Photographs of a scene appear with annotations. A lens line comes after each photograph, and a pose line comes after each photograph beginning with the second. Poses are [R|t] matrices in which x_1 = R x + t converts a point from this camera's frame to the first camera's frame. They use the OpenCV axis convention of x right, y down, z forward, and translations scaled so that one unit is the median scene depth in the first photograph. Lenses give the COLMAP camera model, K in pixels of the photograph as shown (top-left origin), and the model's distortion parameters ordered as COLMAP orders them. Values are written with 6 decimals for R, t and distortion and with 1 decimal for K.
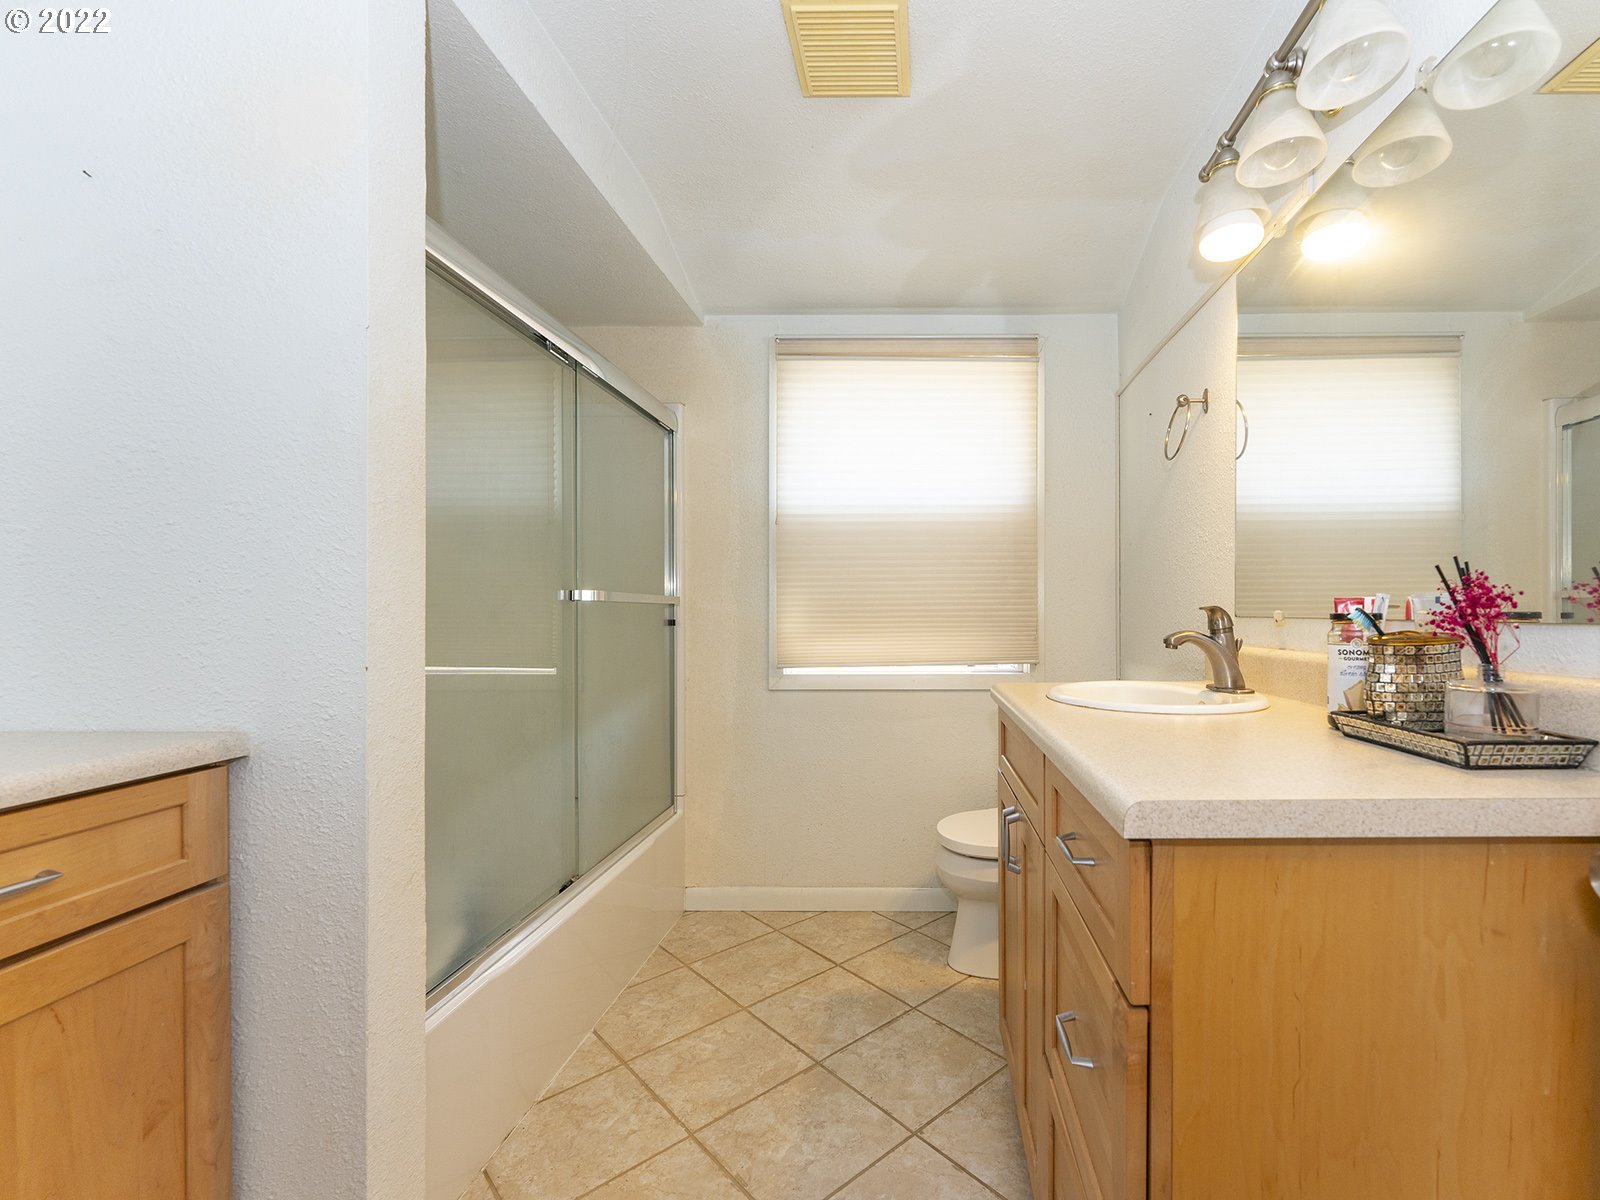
lens RADIAL K [[735.3, 0, 921.8], [0, 735.3, 614.5], [0, 0, 1]] dist [0.001631, -0.000597]
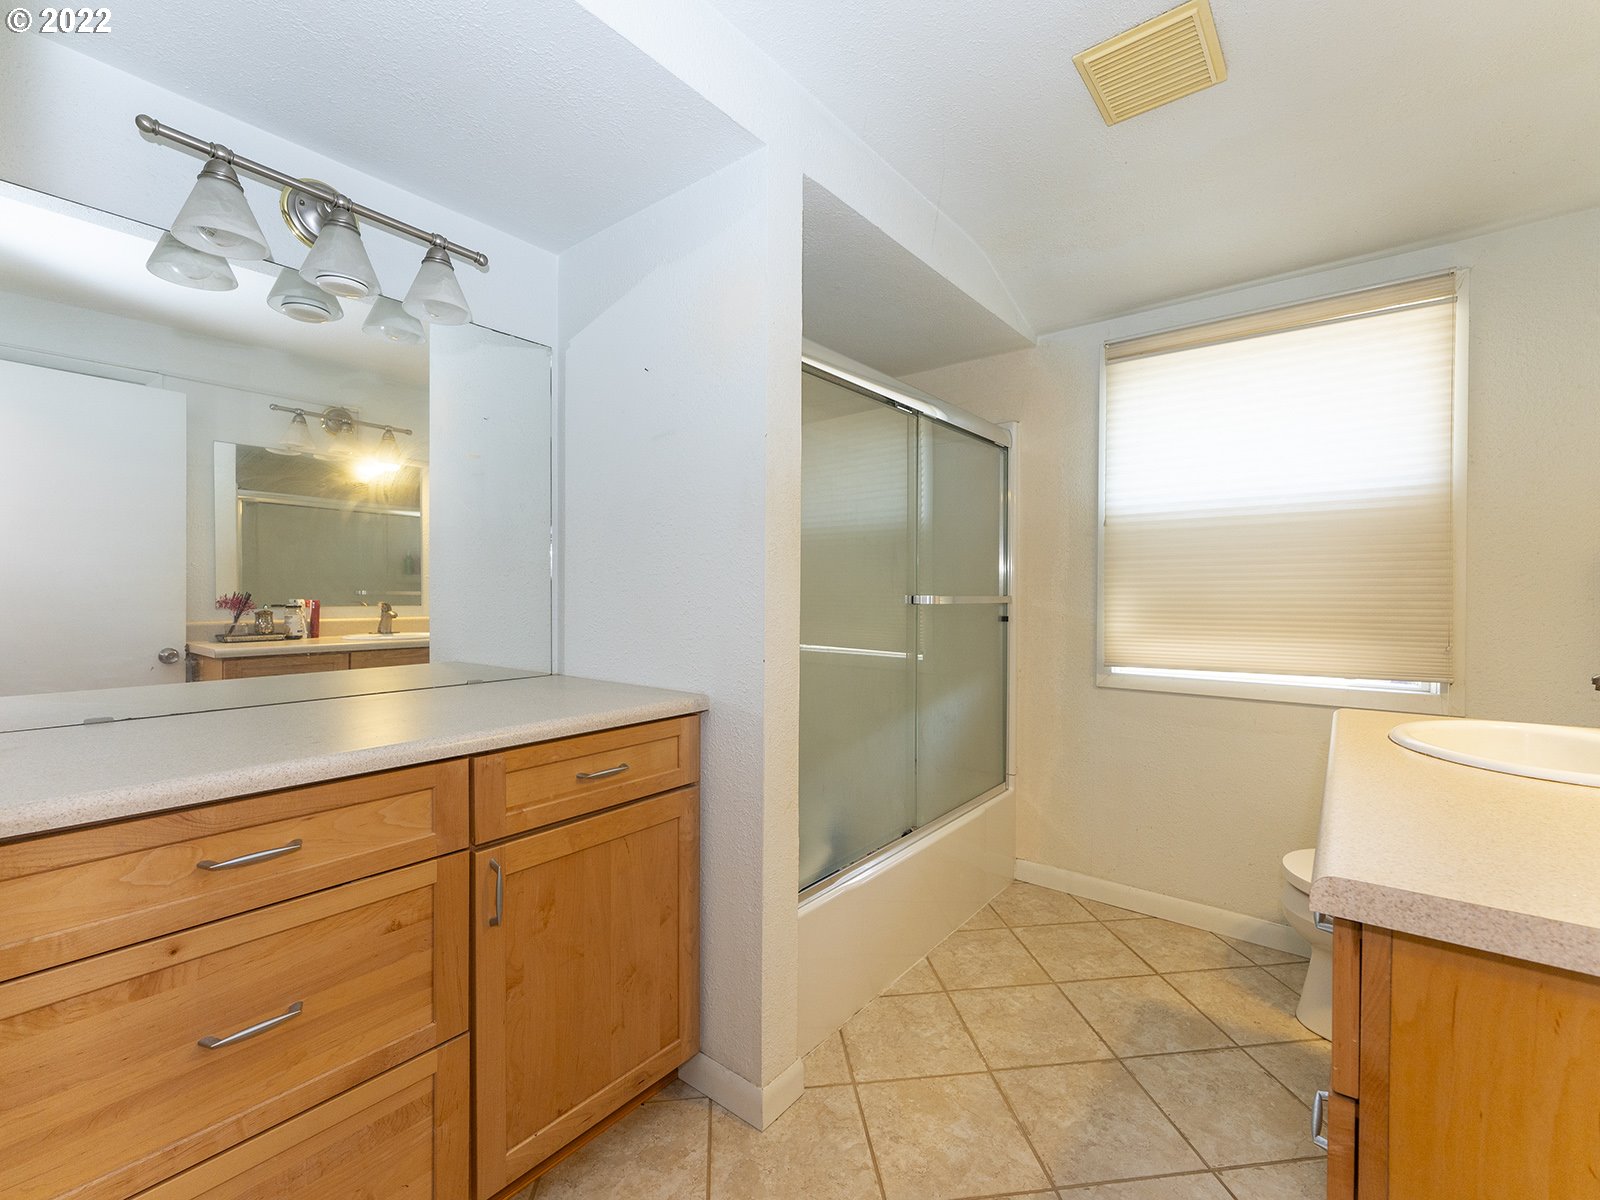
lens RADIAL K [[700.9, 0, 792.9], [0, 700.9, 595.5], [0, 0, 1]] dist [0.003893, -0.001036]
pose [[0.779786, 0.006088, -0.626016, 0.119435], [-0.005807, 0.999980, 0.002491, -0.040001], [0.626019, 0.001693, 0.779806, -0.053761]]
